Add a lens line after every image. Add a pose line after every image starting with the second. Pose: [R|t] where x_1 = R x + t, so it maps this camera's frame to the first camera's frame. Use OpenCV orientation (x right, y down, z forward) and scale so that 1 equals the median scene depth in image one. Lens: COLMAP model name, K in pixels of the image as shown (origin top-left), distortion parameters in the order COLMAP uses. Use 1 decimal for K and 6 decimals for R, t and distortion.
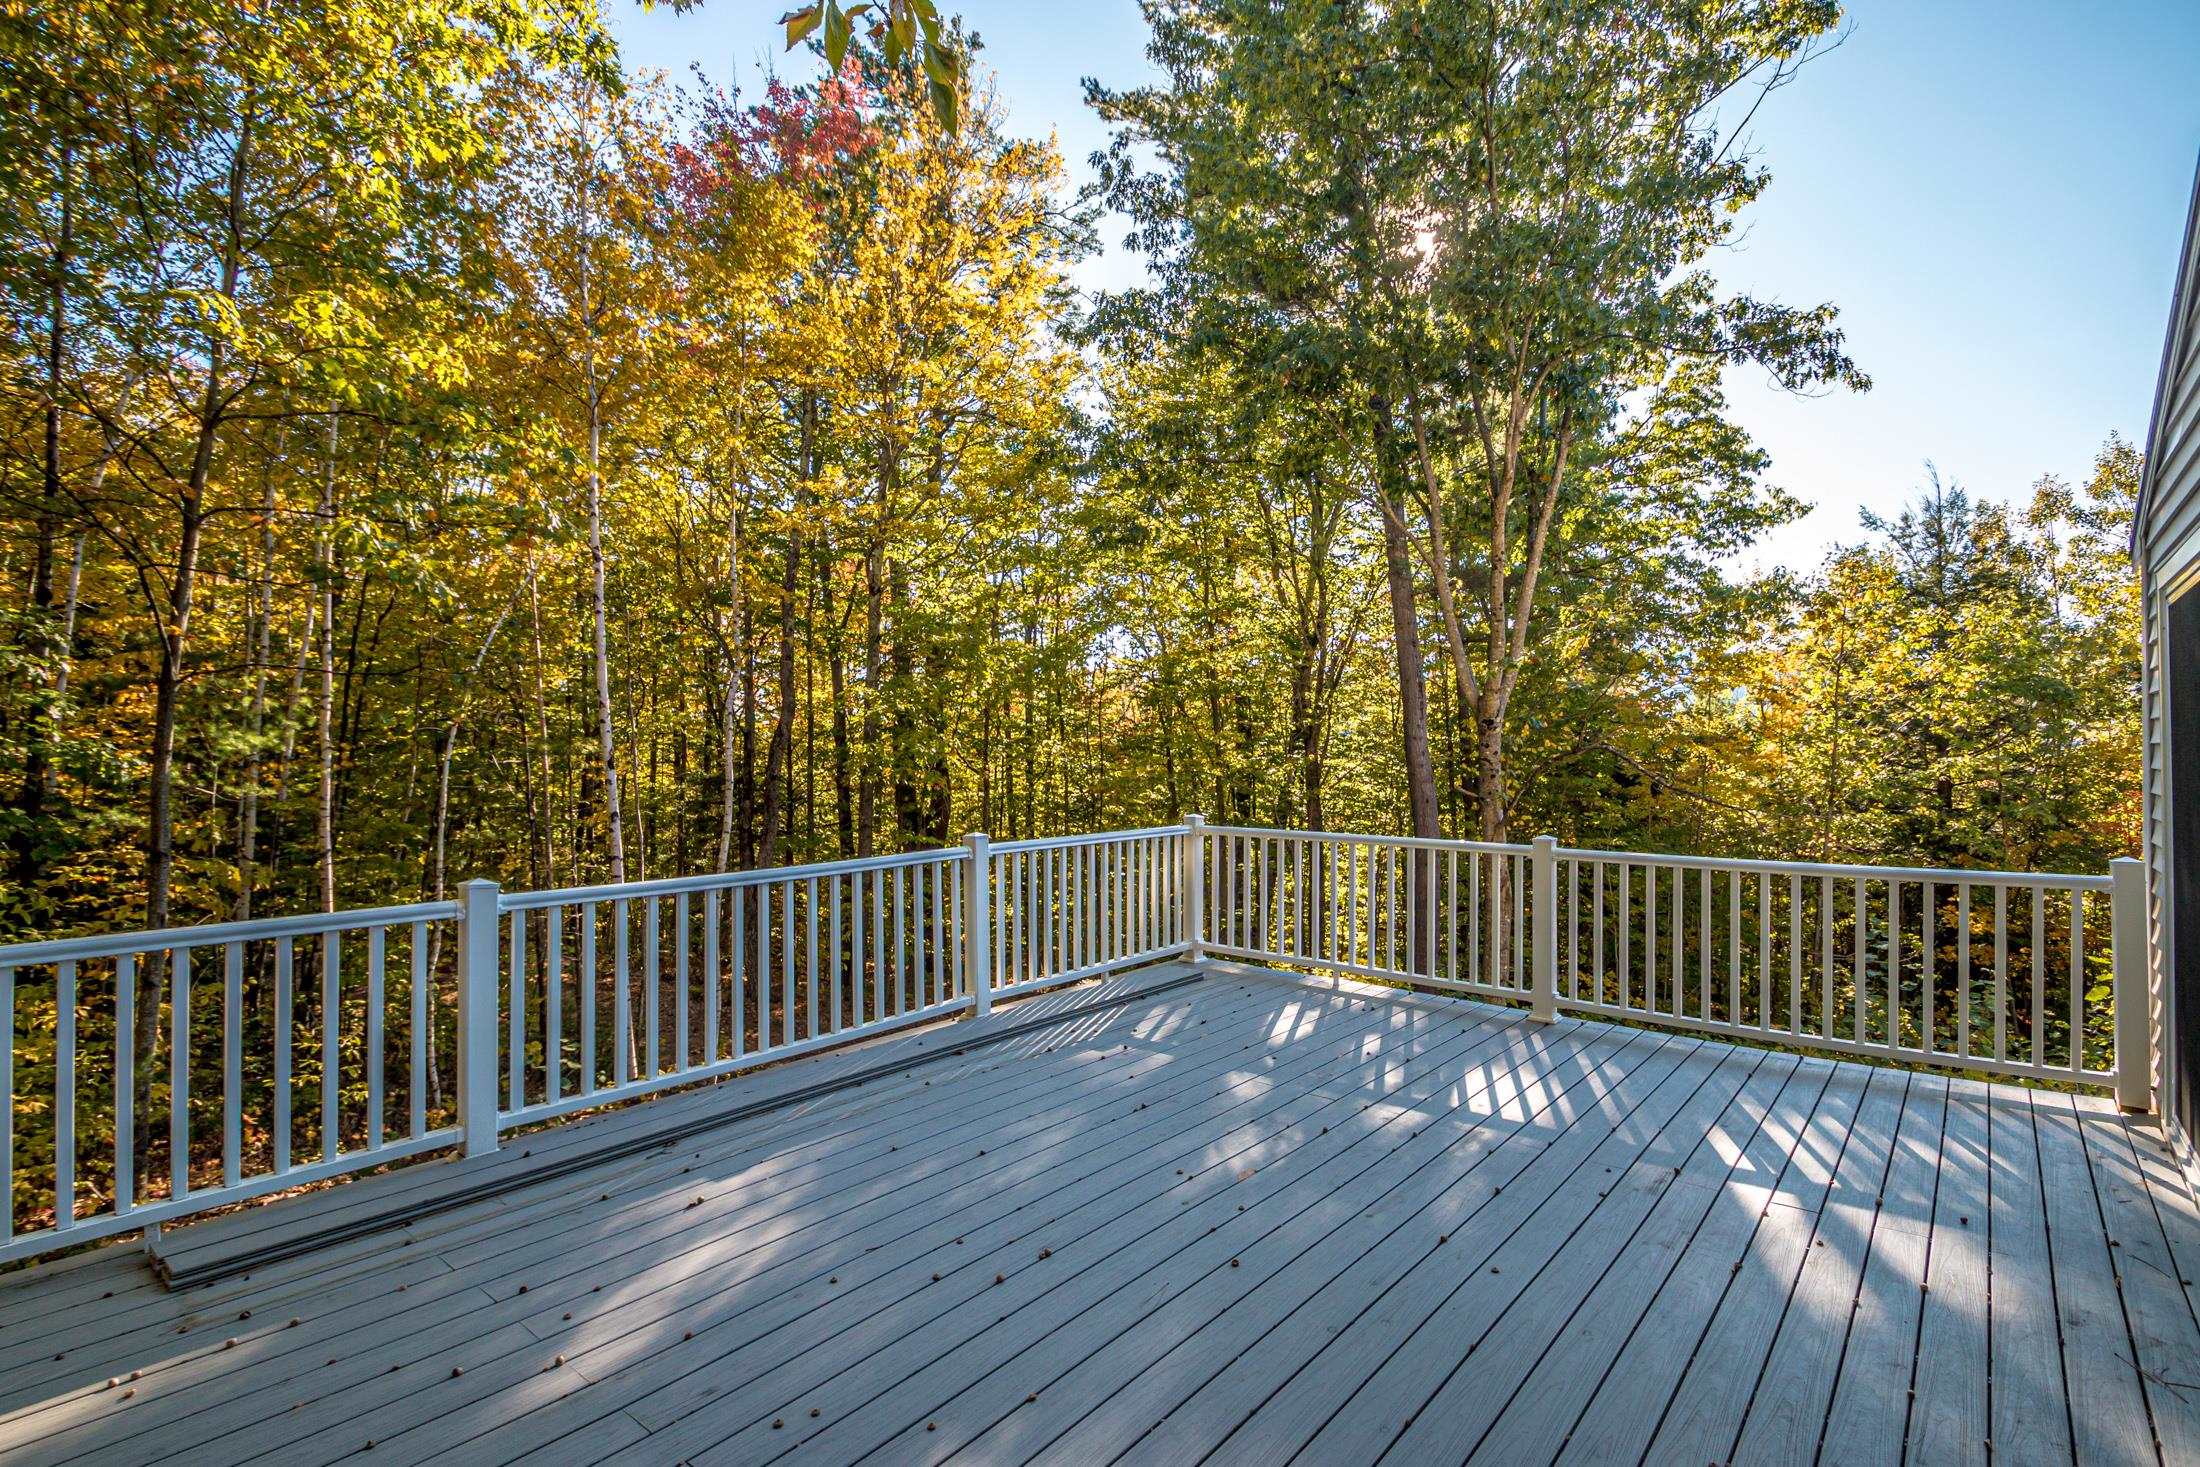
lens RADIAL K [[1063.5, 0, 1100.7], [0, 1063.5, 789.0], [0, 0, 1]] dist [-0.002006, -0.000477]
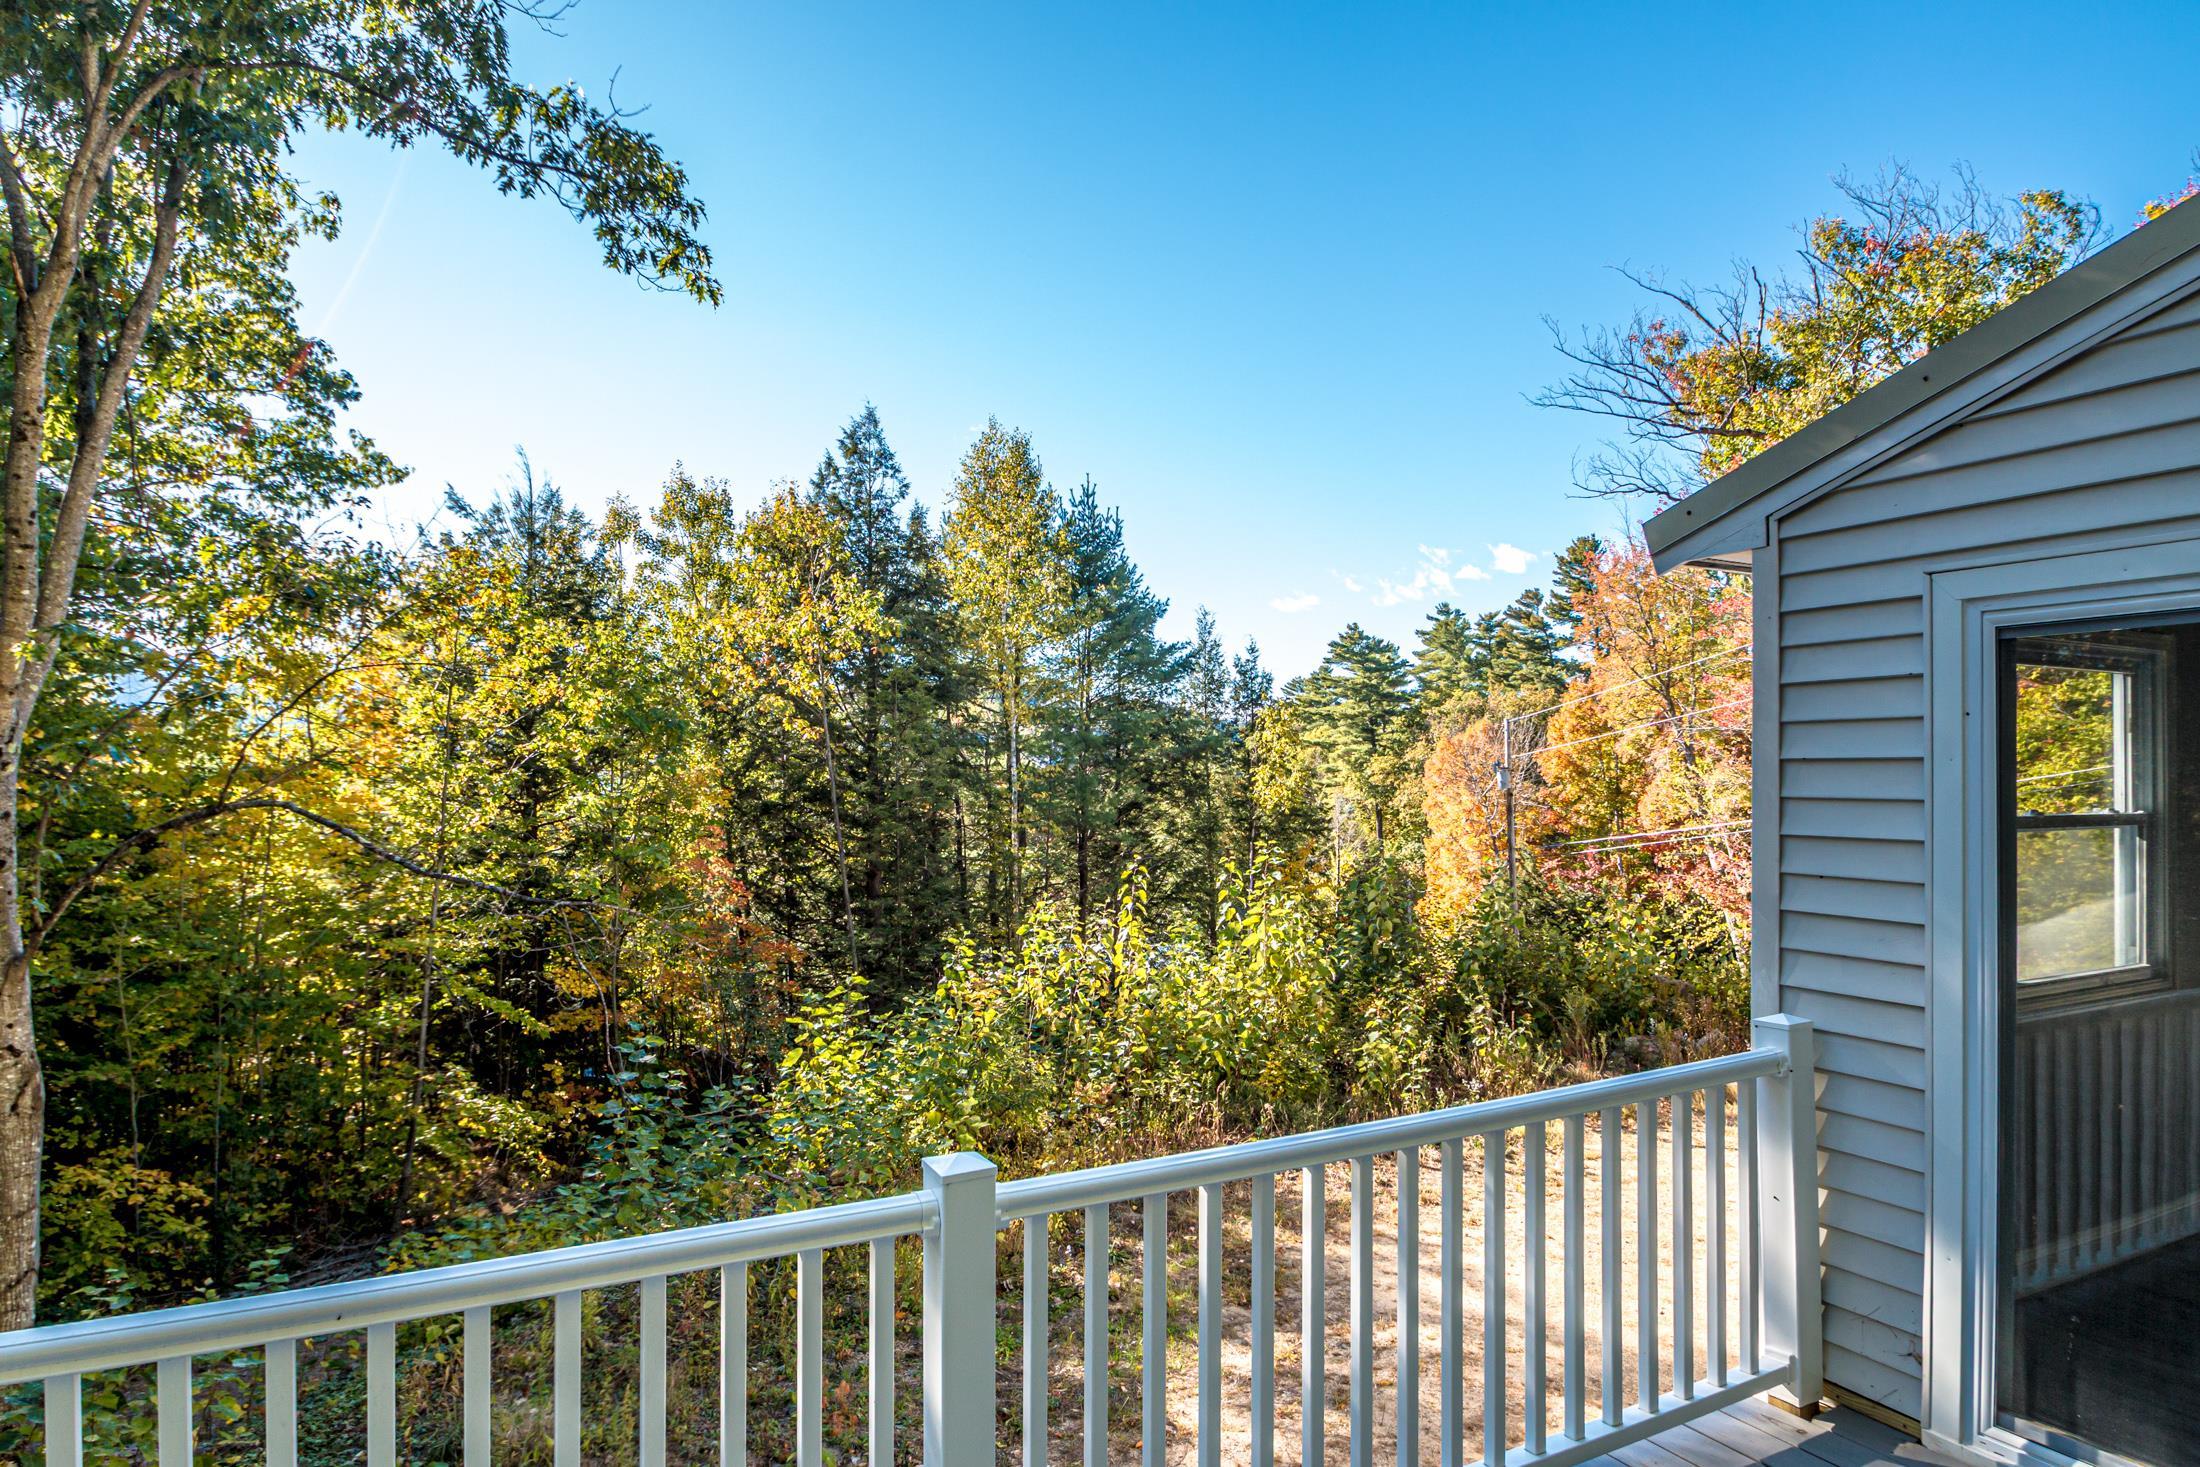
lens RADIAL K [[1246.3, 0, 1106.3], [0, 1246.3, 766.4], [0, 0, 1]] dist [-0.016371, -0.000569]
pose [[0.363549, -0.003184, 0.931570, 0.020084], [0.041206, 0.999070, -0.012666, -0.021325], [-0.930663, 0.042991, 0.363342, 0.212043]]
